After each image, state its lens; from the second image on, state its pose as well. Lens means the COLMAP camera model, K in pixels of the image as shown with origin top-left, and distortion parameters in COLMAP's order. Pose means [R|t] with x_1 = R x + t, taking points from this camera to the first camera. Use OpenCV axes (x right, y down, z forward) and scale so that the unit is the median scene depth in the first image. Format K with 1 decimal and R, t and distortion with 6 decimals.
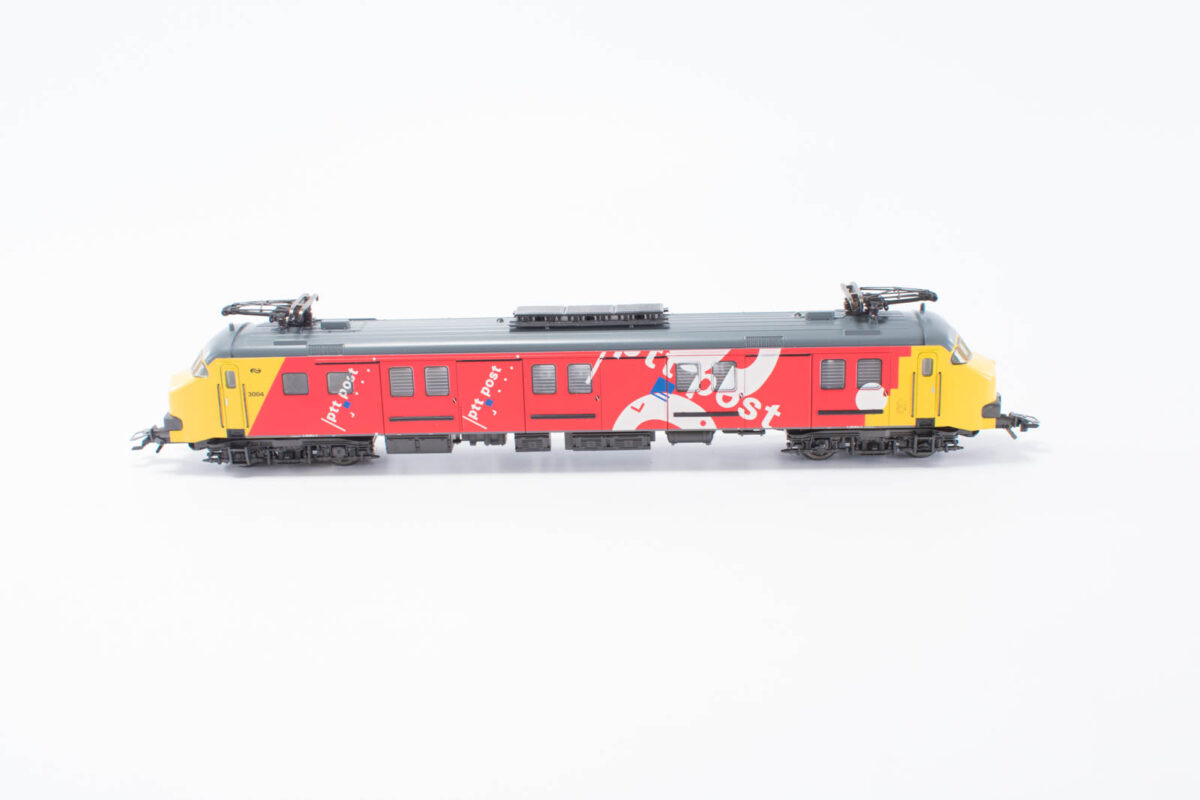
lens RADIAL K [[1402.4, 0, 600.0], [0, 1402.4, 400.0], [0, 0, 1]] dist [-0.000529, 0.006521]
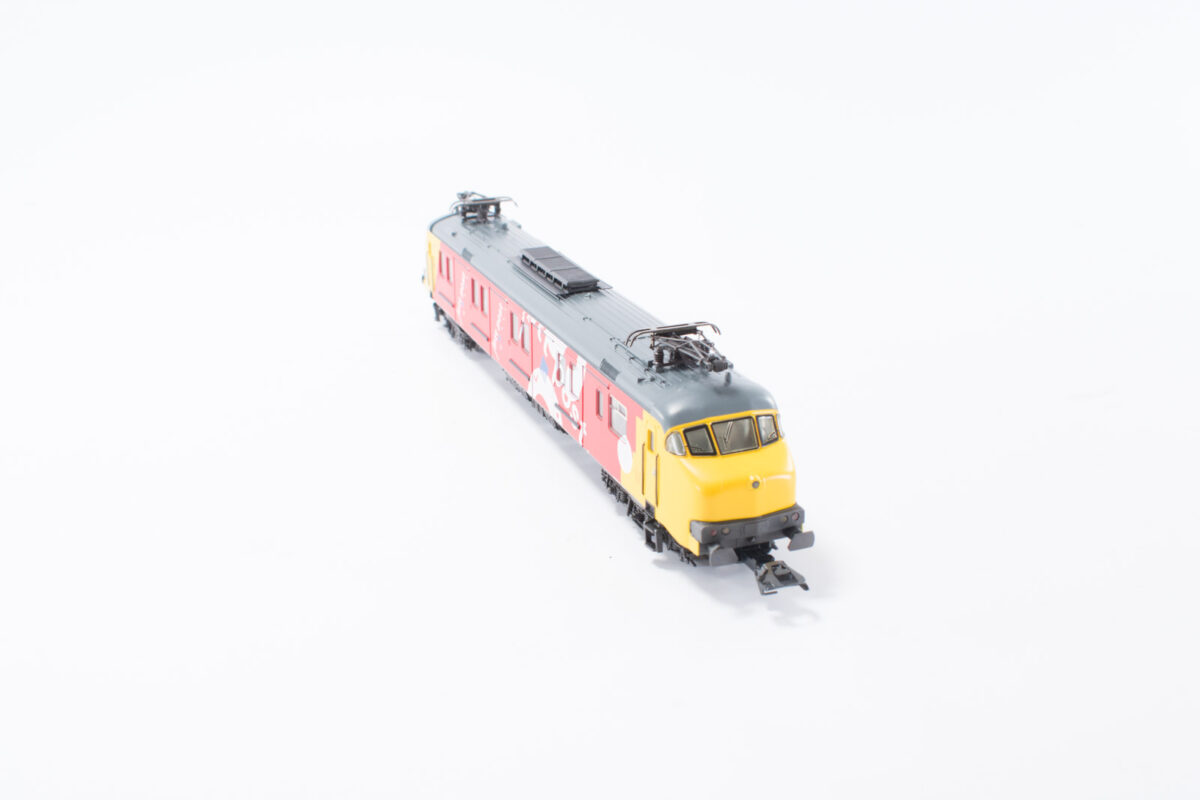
lens RADIAL K [[1402.4, 0, 600.0], [0, 1402.4, 400.0], [0, 0, 1]] dist [-0.000529, 0.006521]
pose [[0.421346, 0.333510, -0.843350, 0.866367], [-0.270628, 0.933795, 0.234069, -0.218663], [0.865580, 0.129610, 0.483707, 0.577801]]
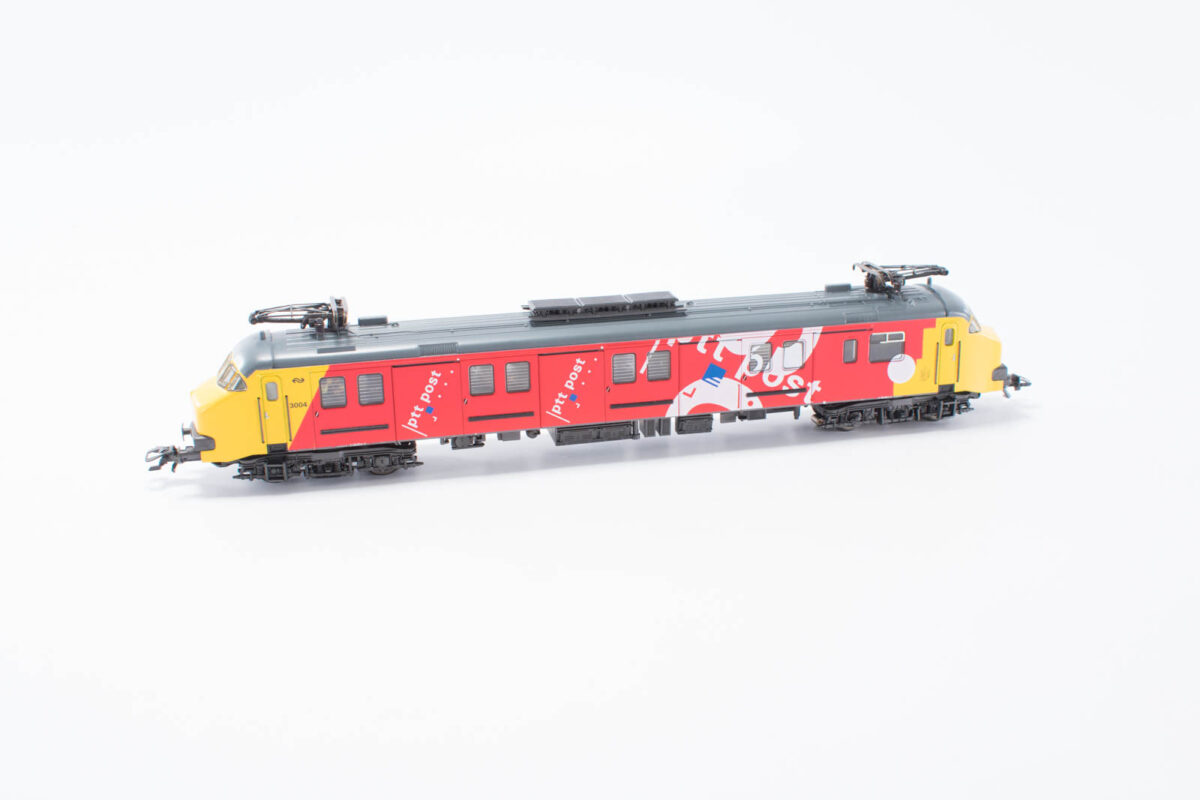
lens RADIAL K [[1402.4, 0, 600.0], [0, 1402.4, 400.0], [0, 0, 1]] dist [-0.000529, 0.006521]
pose [[0.963830, -0.069993, 0.257162, -0.300040], [0.072273, 0.997385, 0.000587, 0.005406], [-0.256531, 0.018020, 0.966368, 0.029748]]
